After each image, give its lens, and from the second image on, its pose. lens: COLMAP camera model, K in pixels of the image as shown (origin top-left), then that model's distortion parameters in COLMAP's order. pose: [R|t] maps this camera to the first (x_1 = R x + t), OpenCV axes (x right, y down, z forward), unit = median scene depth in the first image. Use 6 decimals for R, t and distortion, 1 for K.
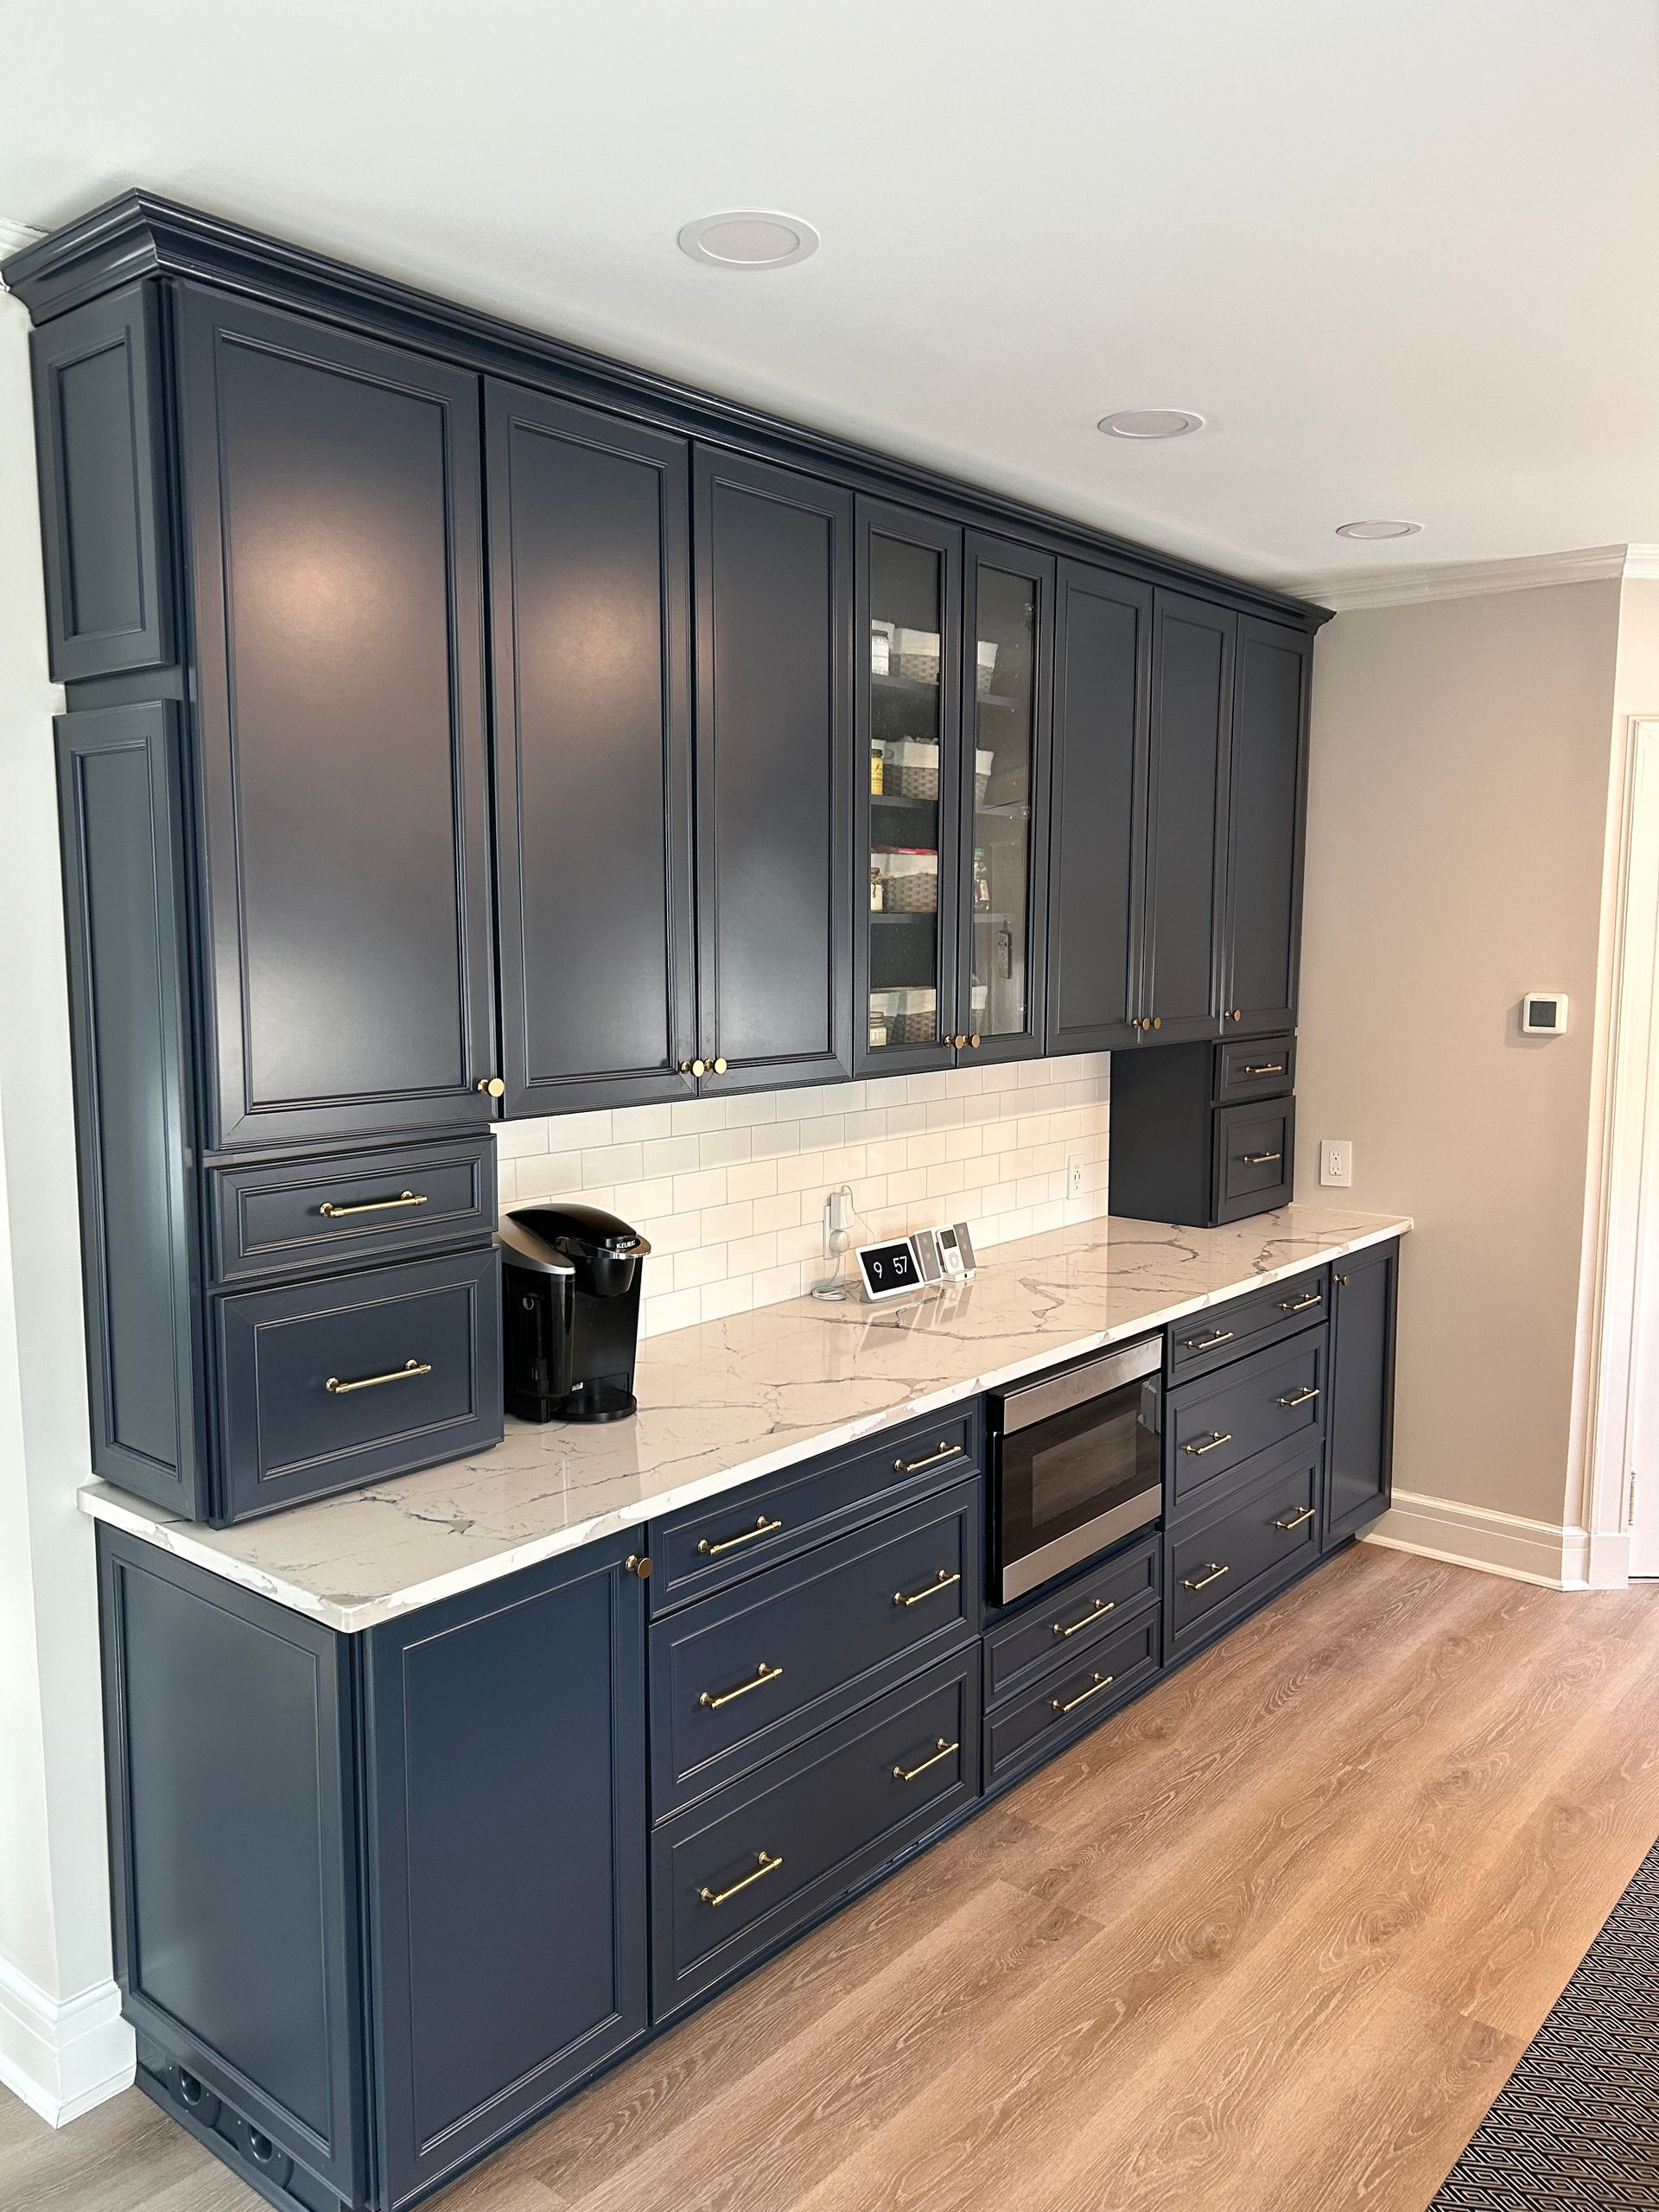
lens RADIAL K [[1665.2, 0, 830.1], [0, 1665.2, 1110.6], [0, 0, 1]] dist [-0.003406, -0.004338]
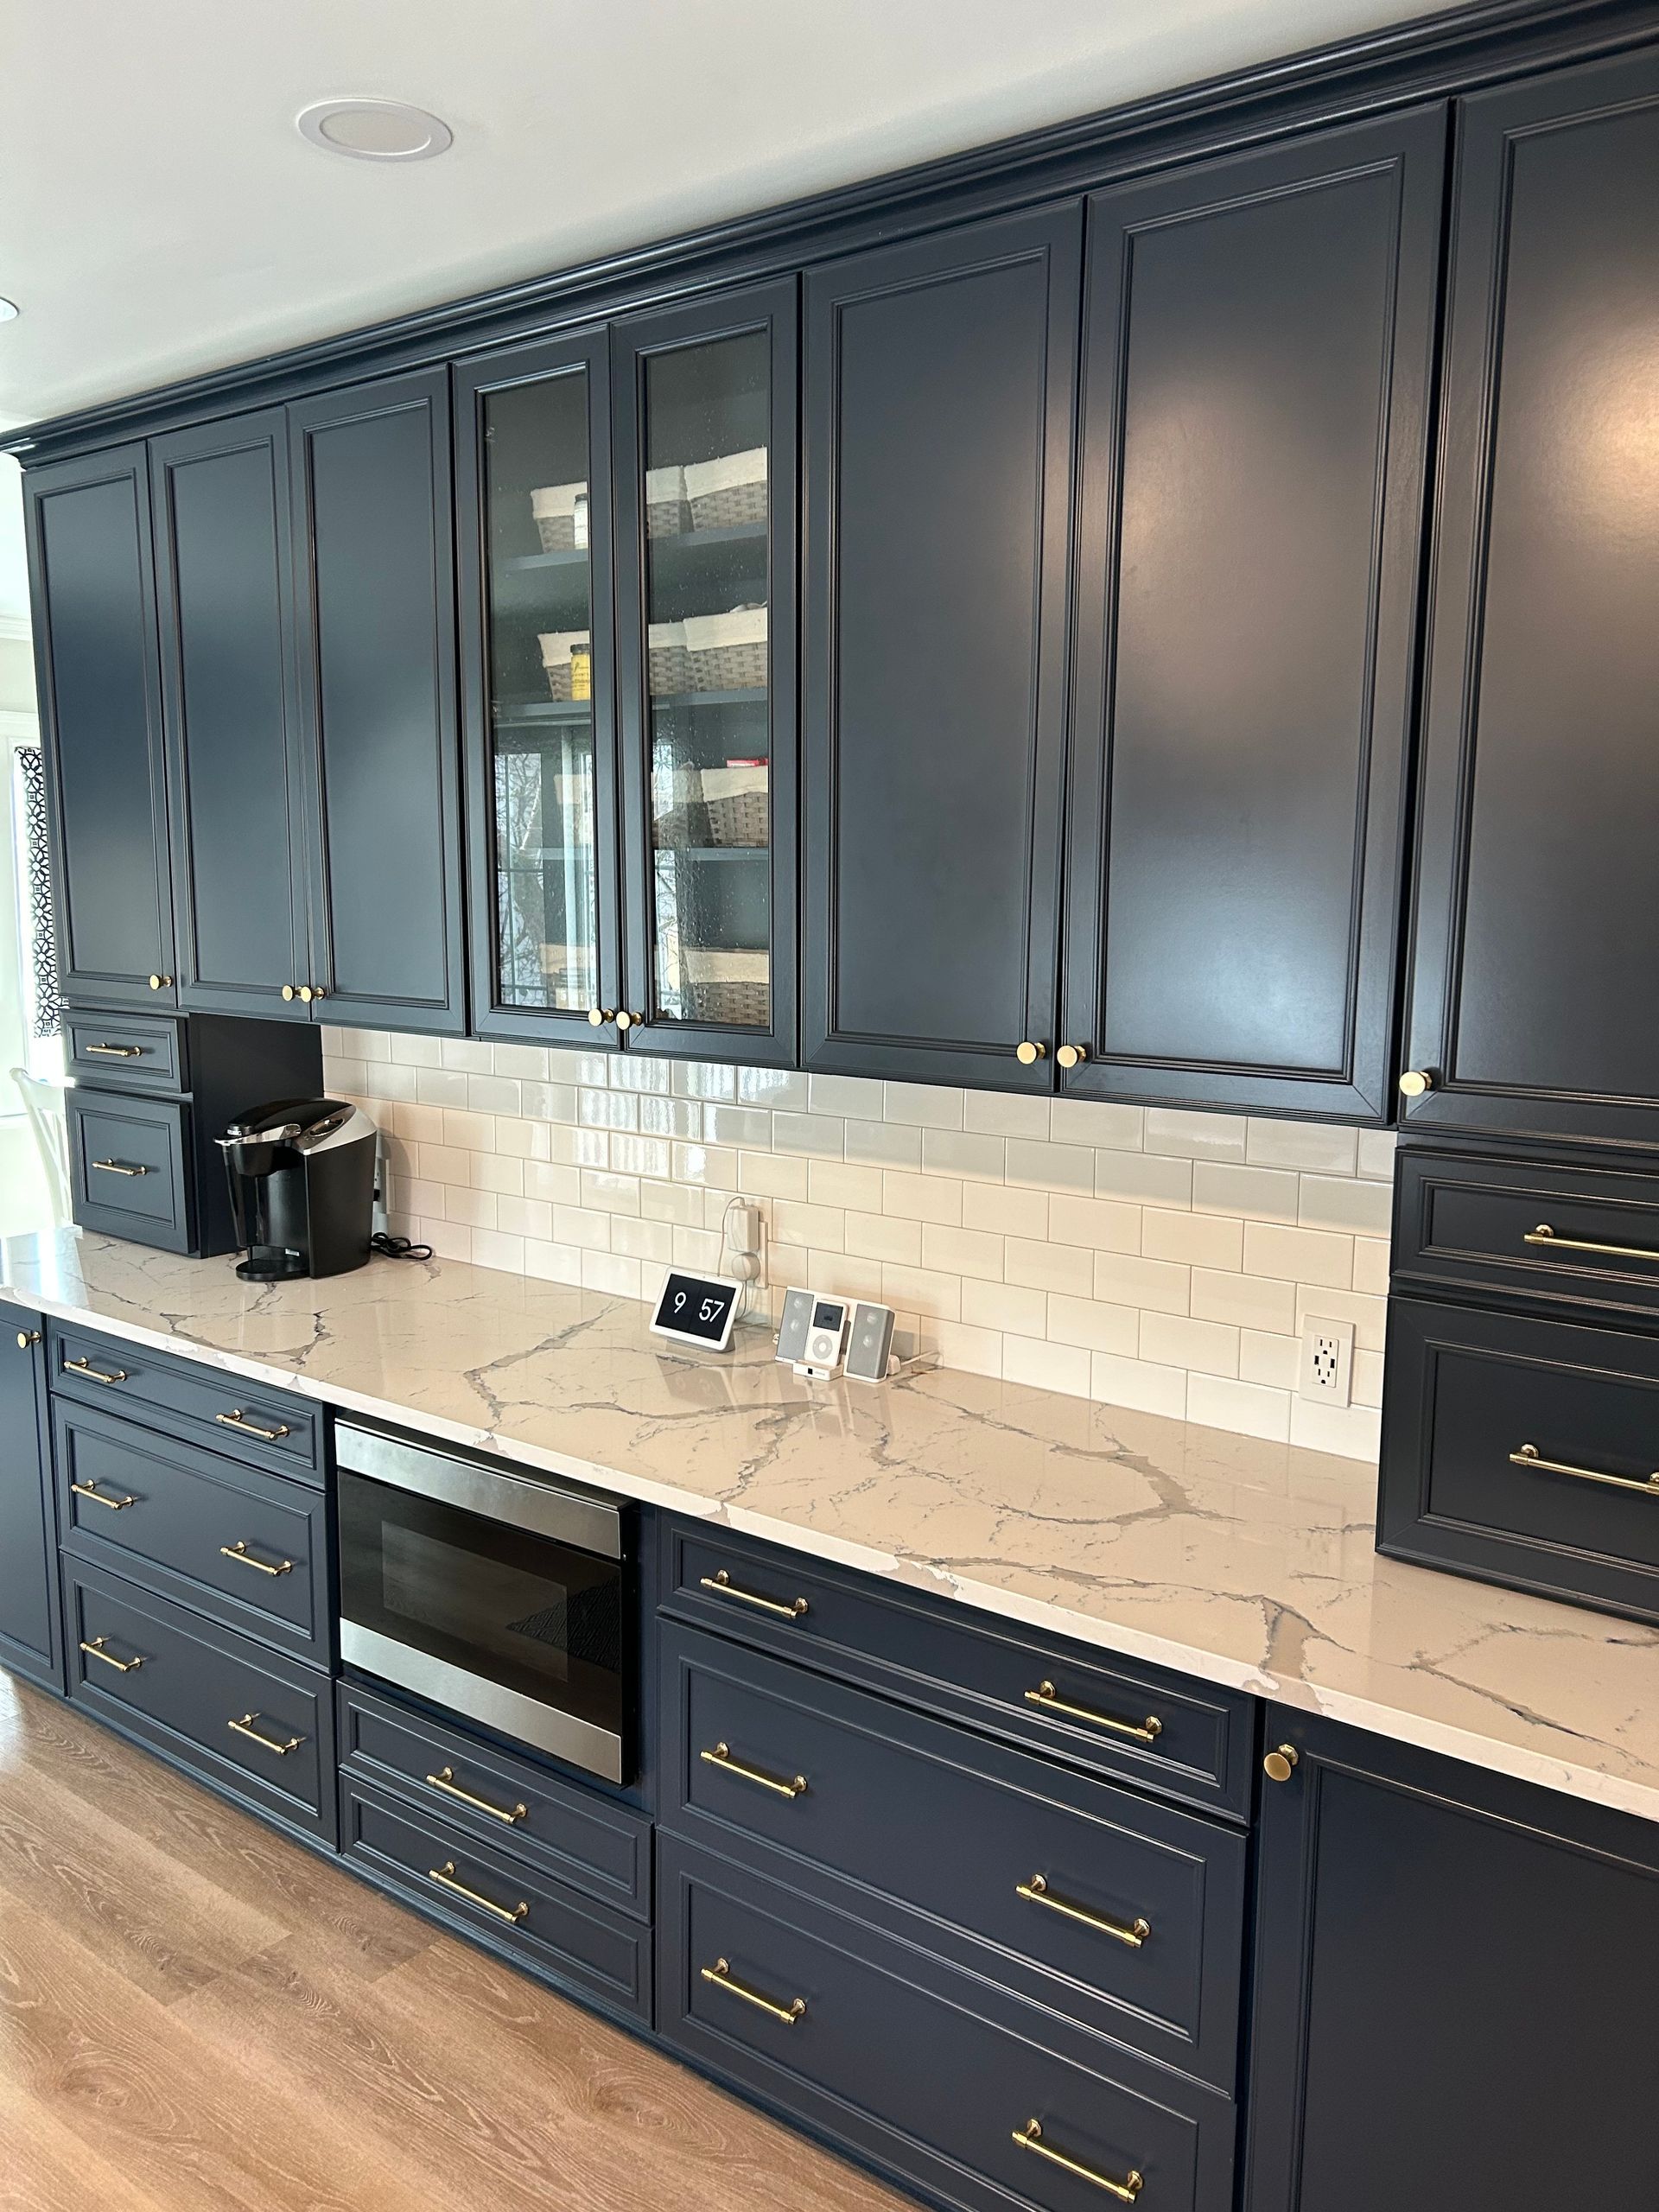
lens RADIAL K [[1665.2, 0, 829.9], [0, 1665.2, 1106.0], [0, 0, 1]] dist [-0.003406, -0.004338]
pose [[0.050327, 0.144746, -0.988188, 0.883629], [-0.117763, 0.983400, 0.138047, -0.125286], [0.991766, 0.109425, 0.066537, 1.114939]]
